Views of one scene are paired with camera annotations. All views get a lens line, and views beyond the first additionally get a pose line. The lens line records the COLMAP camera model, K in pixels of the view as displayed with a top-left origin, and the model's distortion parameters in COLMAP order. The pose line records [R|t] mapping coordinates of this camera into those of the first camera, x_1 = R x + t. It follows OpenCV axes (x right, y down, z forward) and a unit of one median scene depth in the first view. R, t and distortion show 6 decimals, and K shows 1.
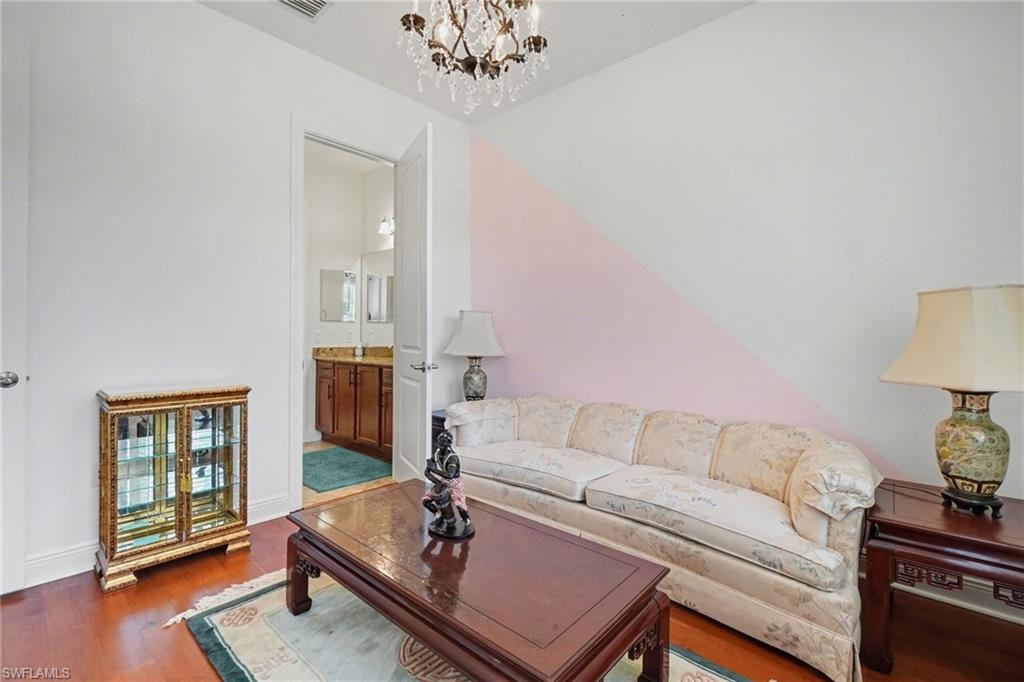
lens RADIAL K [[451.4, 0, 510.8], [0, 451.4, 338.0], [0, 0, 1]] dist [-0.000720, -0.000015]
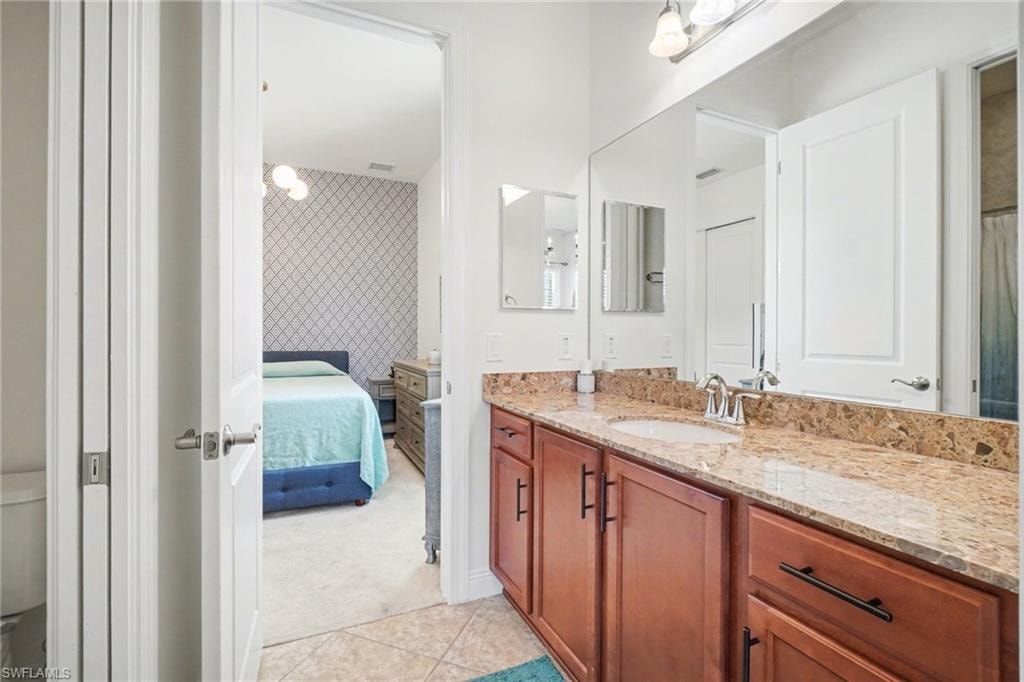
lens RADIAL K [[451.4, 0, 511.1], [0, 451.4, 338.6], [0, 0, 1]] dist [-0.000720, -0.000015]
pose [[0.916672, -0.003671, -0.399622, -0.251126], [0.003456, 0.999993, -0.001258, -0.010766], [0.399624, -0.000228, 0.916679, 0.634660]]
